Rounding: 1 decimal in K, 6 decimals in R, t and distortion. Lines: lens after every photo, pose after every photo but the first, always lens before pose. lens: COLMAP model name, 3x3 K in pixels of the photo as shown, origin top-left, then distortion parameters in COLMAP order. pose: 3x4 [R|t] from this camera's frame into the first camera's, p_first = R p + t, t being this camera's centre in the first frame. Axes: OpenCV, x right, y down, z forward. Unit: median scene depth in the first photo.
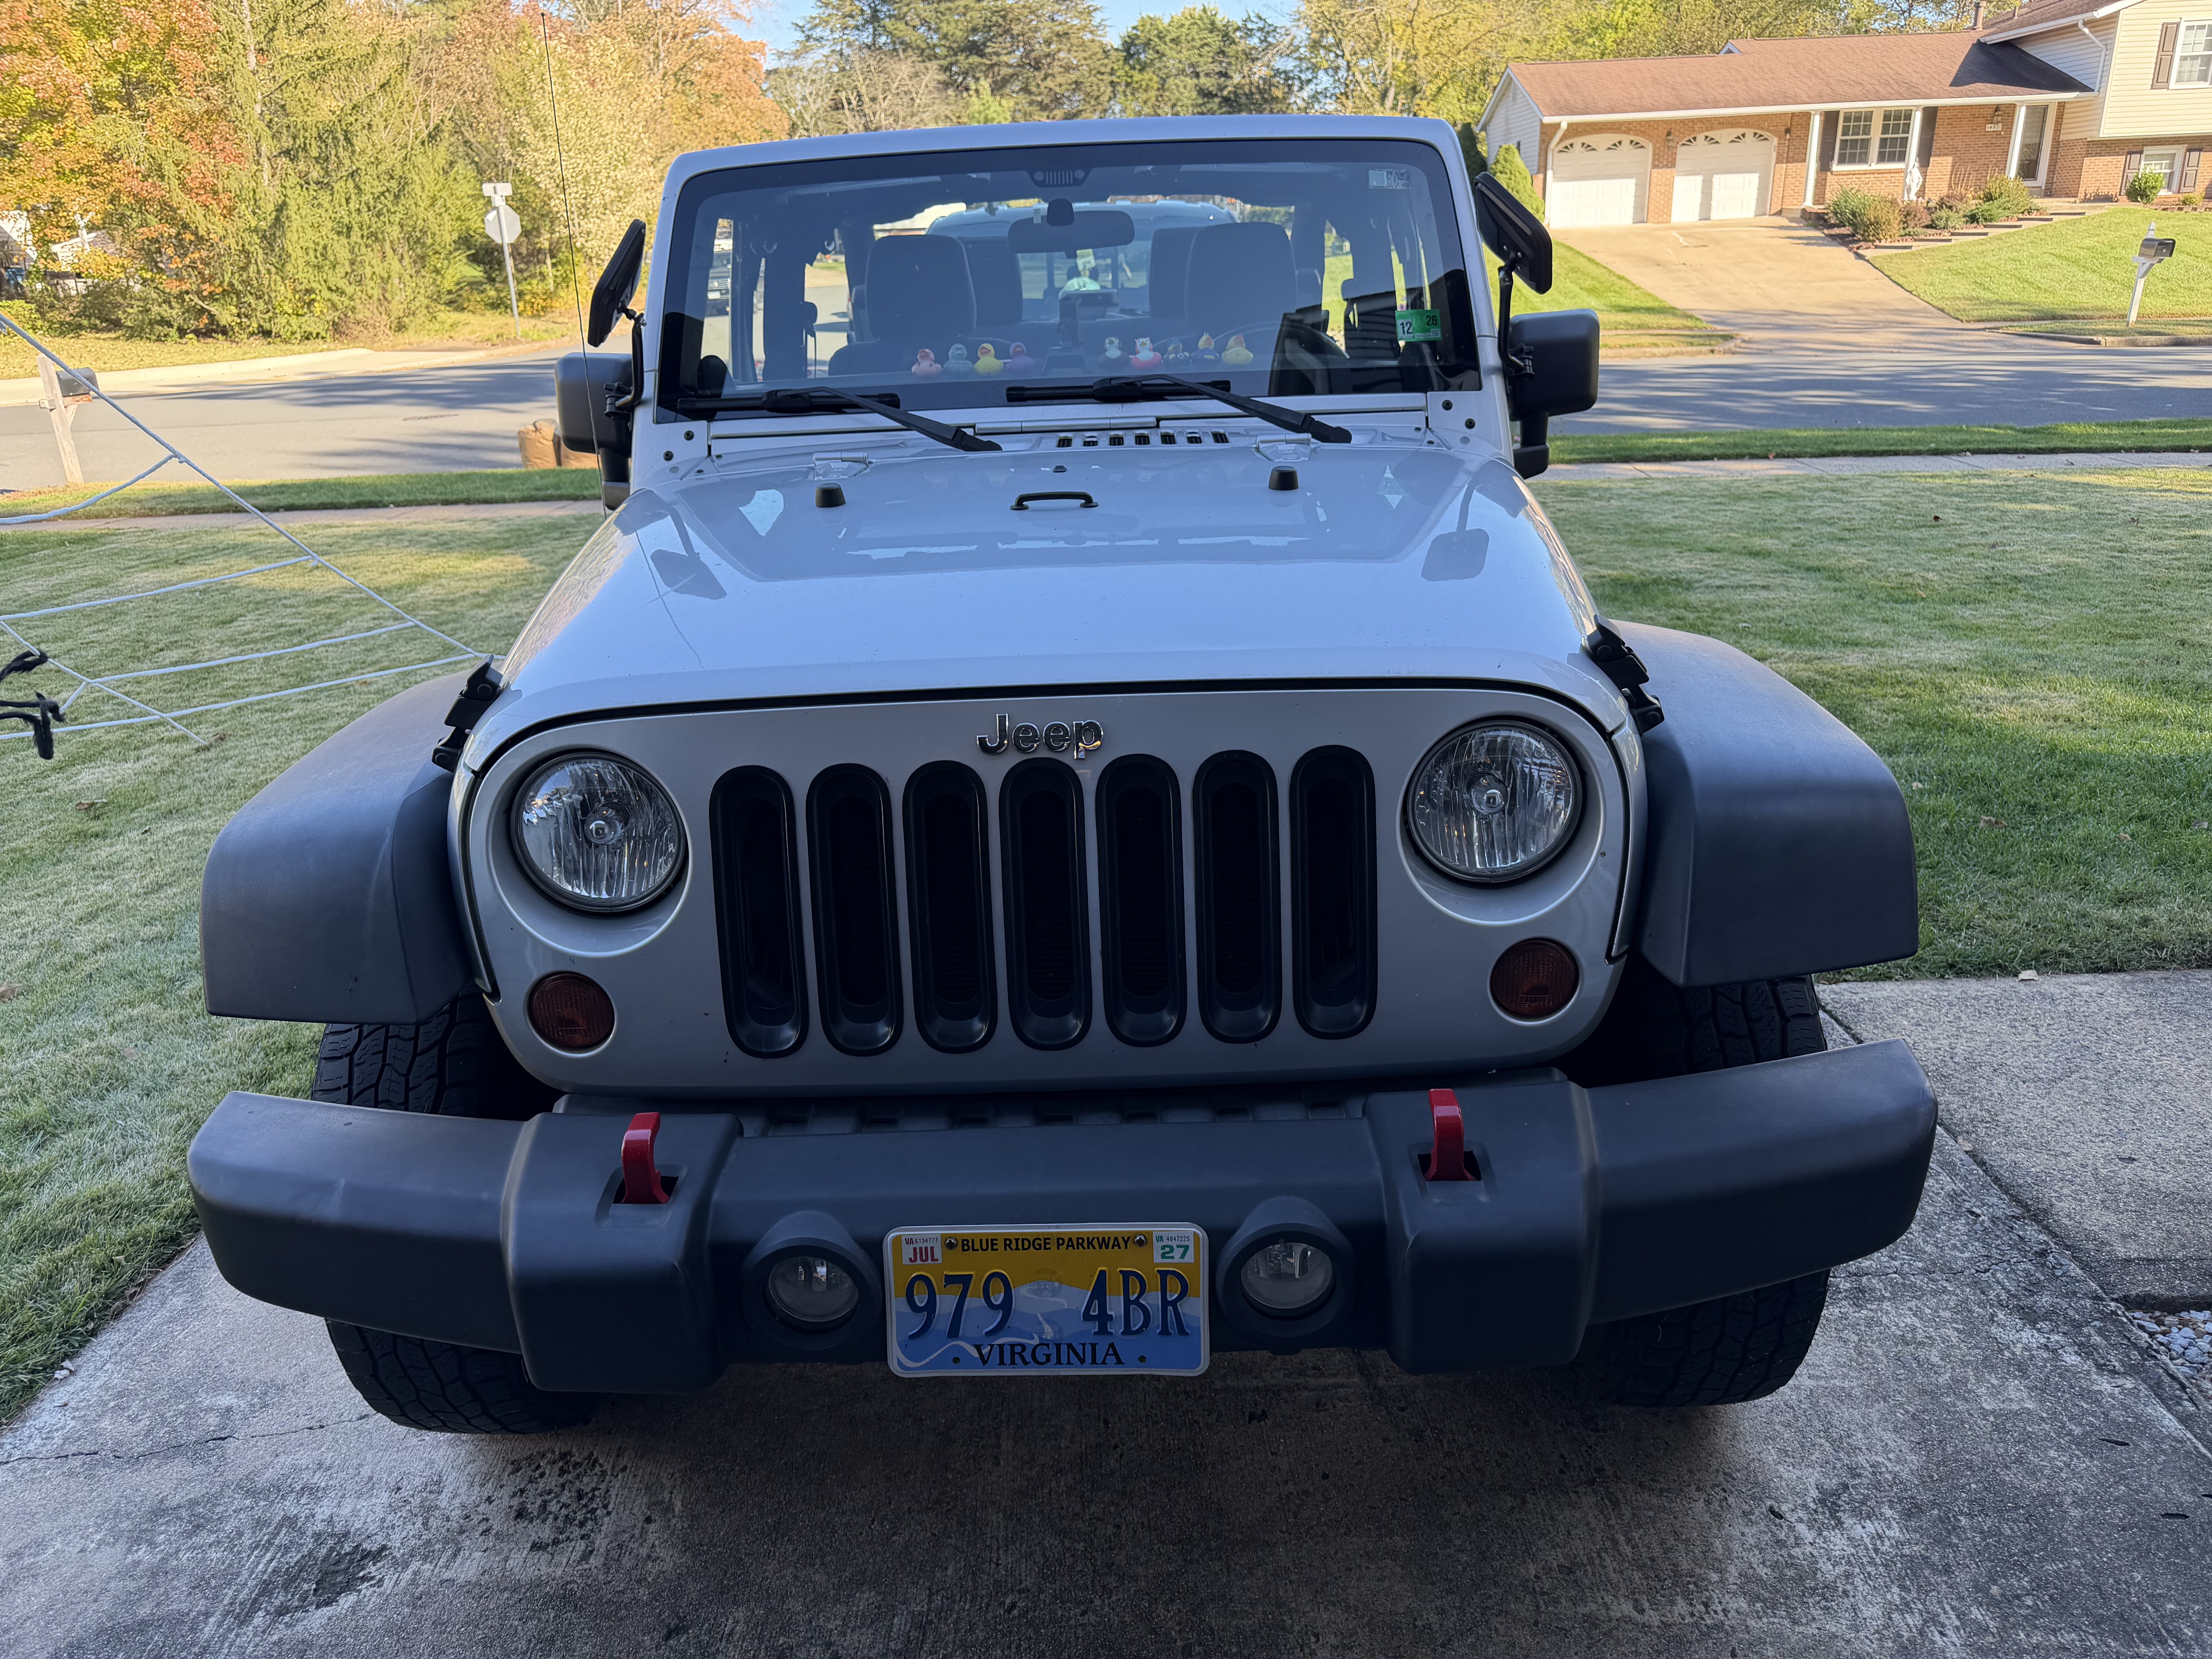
lens RADIAL K [[1592.3, 0, 1106.0], [0, 1592.3, 829.5], [0, 0, 1]] dist [0.007906, 0.002224]
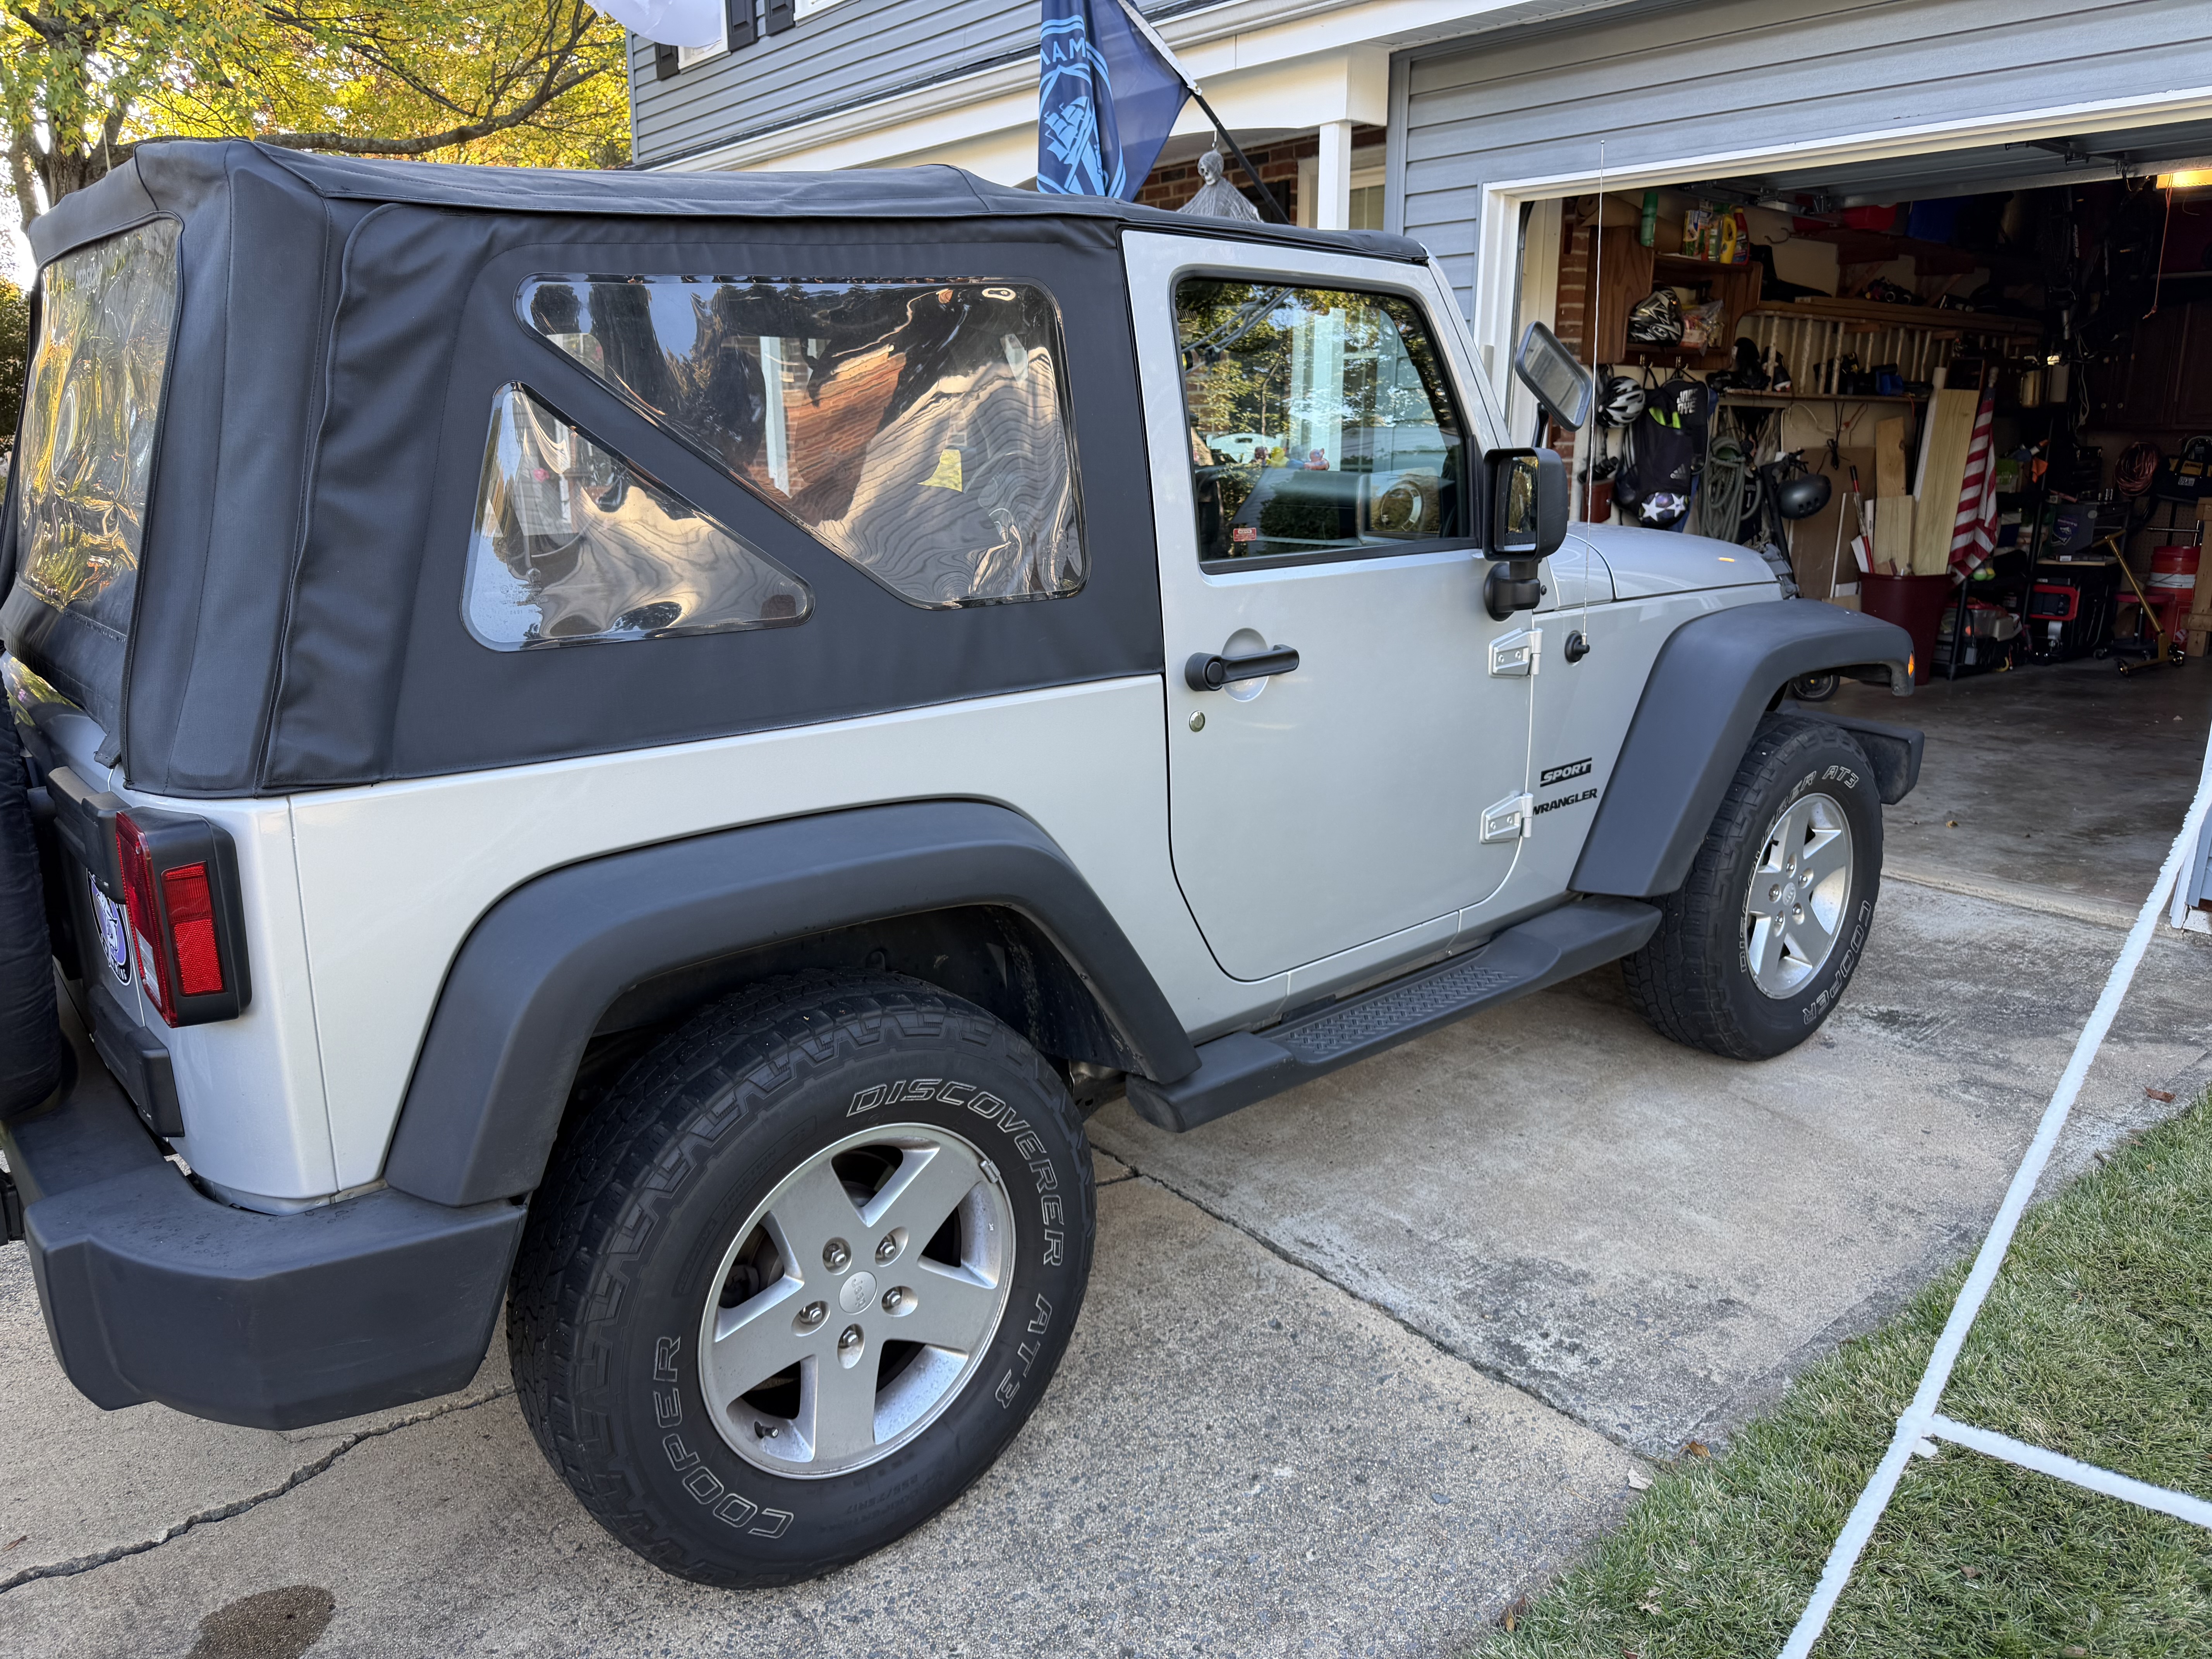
lens RADIAL K [[1556.2, 0, 1129.1], [0, 1556.2, 822.5], [0, 0, 1]] dist [0.012176, -0.016475]
pose [[-0.659588, -0.138687, 0.738722, -1.128167], [0.293206, 0.857488, 0.422782, -0.733089], [-0.692080, 0.495459, -0.524925, 2.289076]]
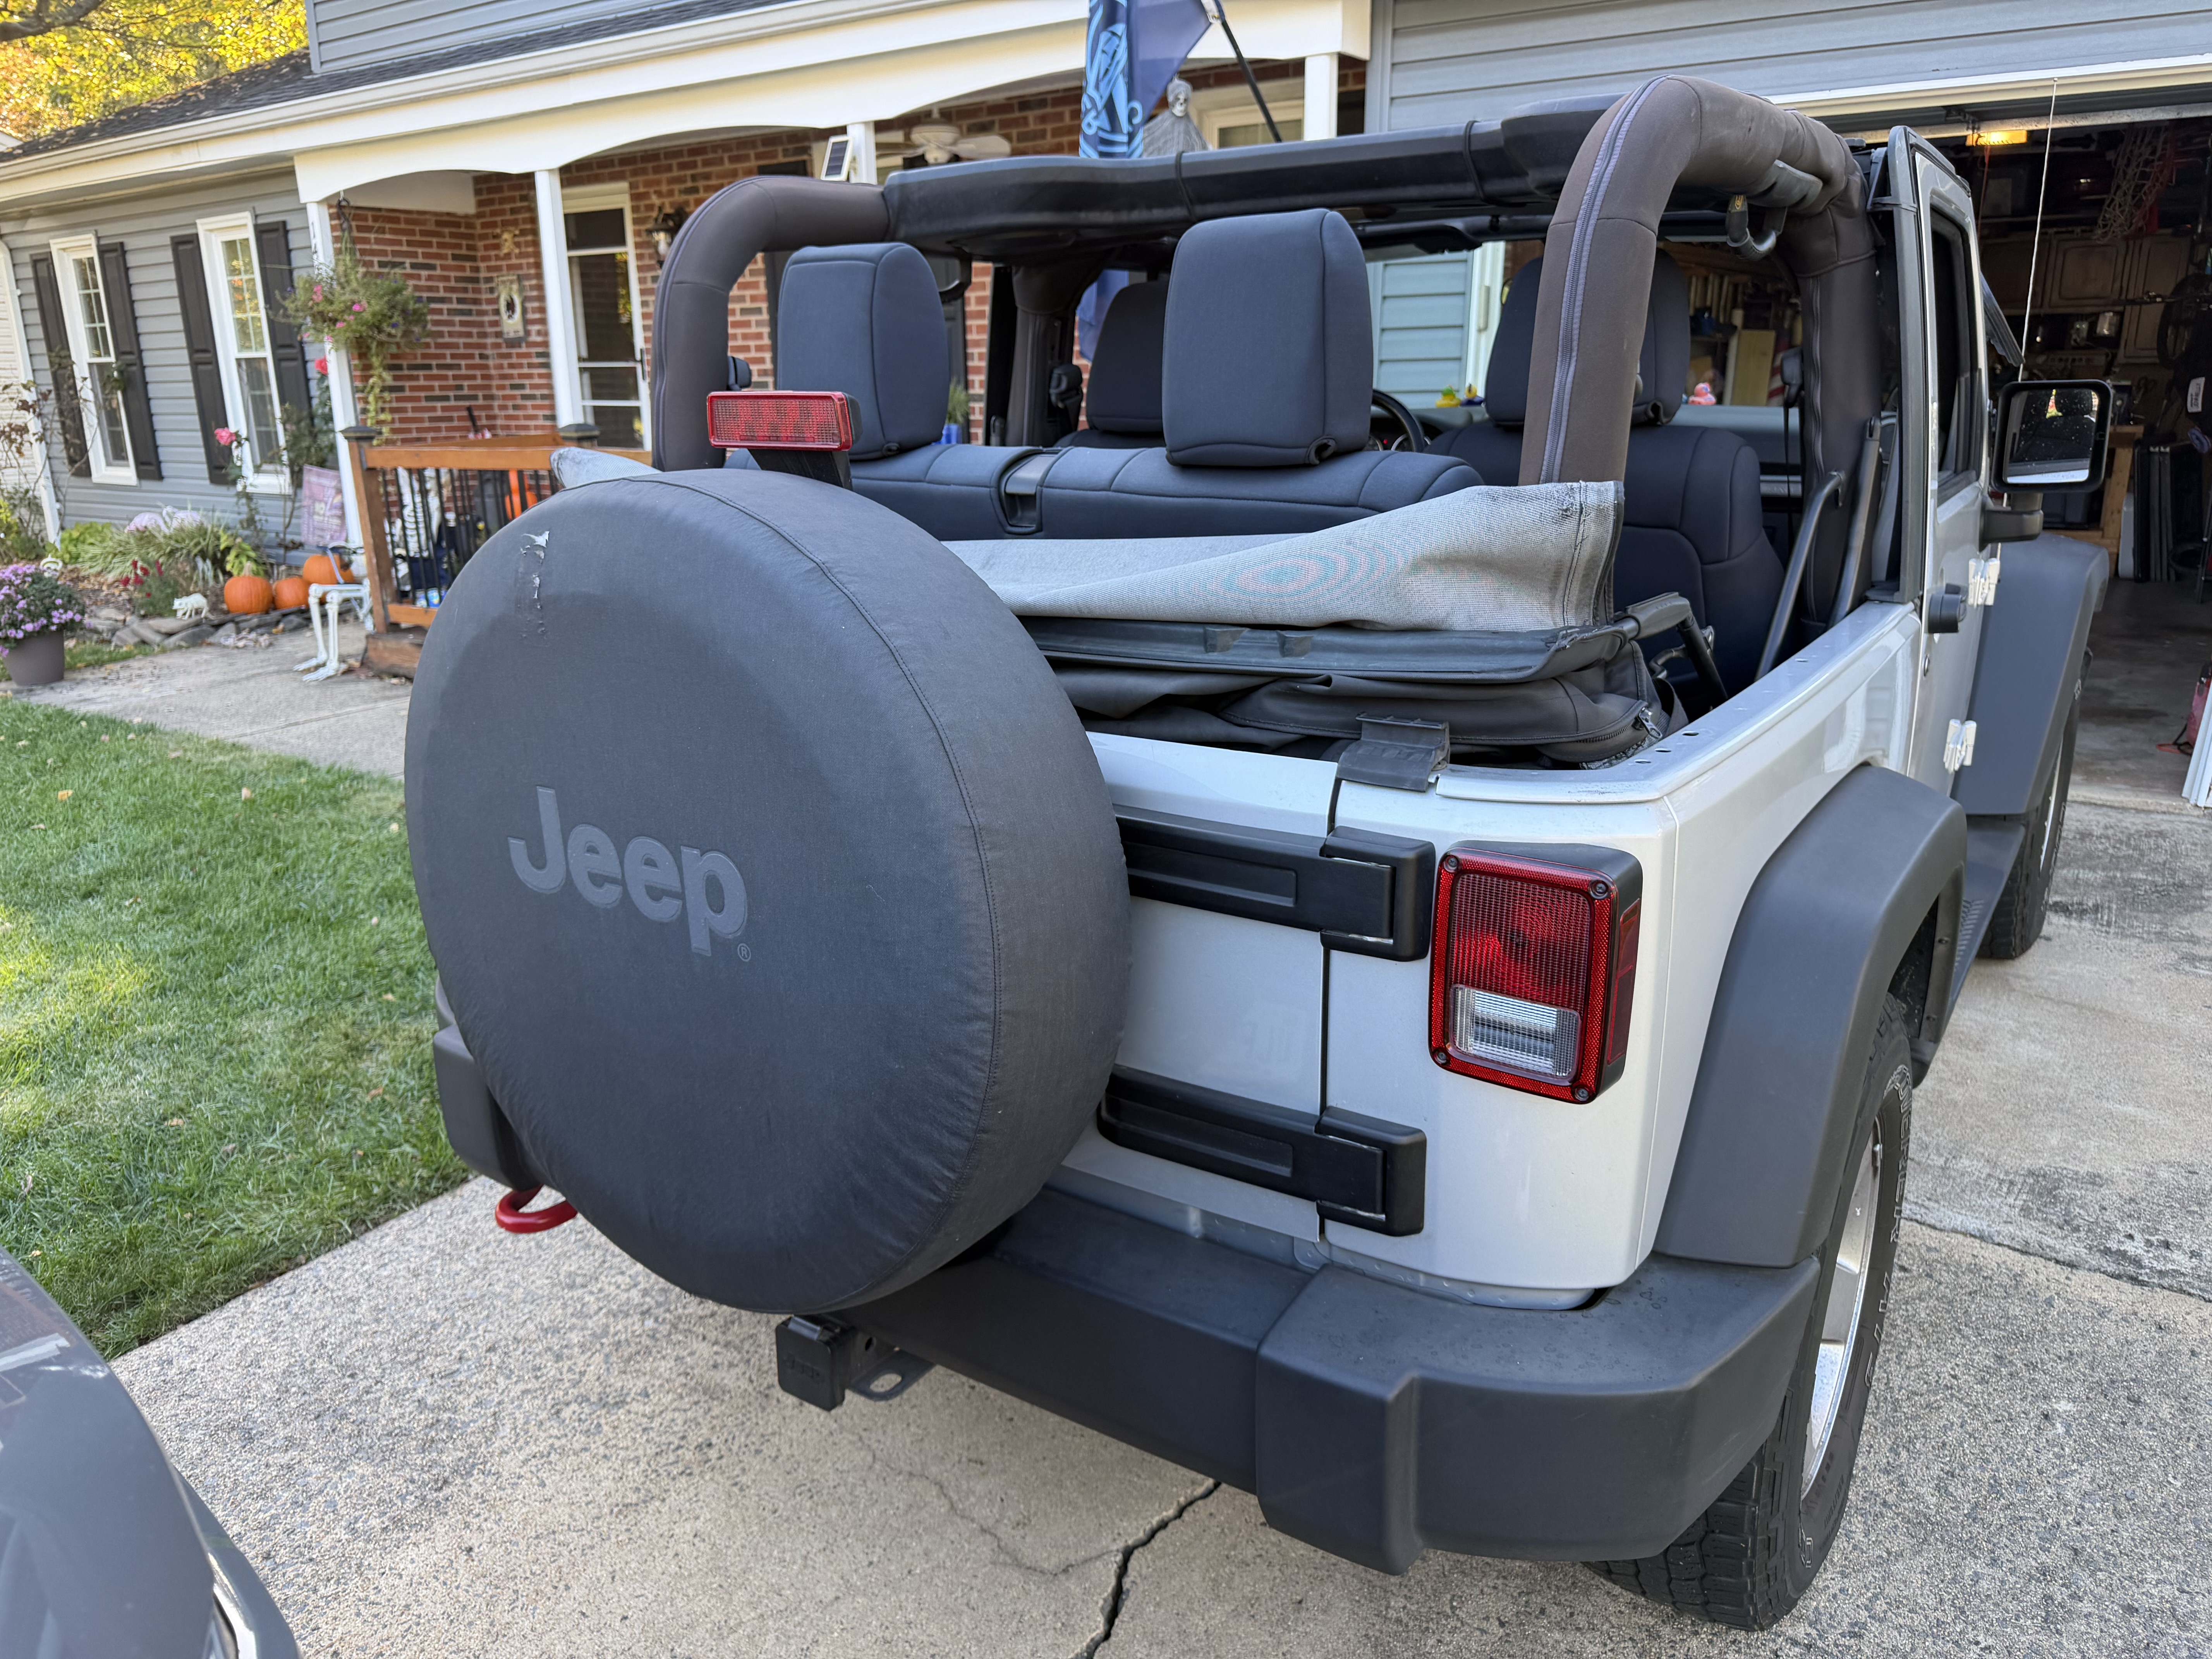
lens RADIAL K [[1568.9, 0, 1106.0], [0, 1568.9, 829.5], [0, 0, 1]] dist [-0.003535, -0.003280]
pose [[-0.830023, -0.102014, 0.548321, -0.509685], [0.241940, 0.819953, 0.518788, -0.907964], [-0.502521, 0.563267, -0.655899, 2.671697]]
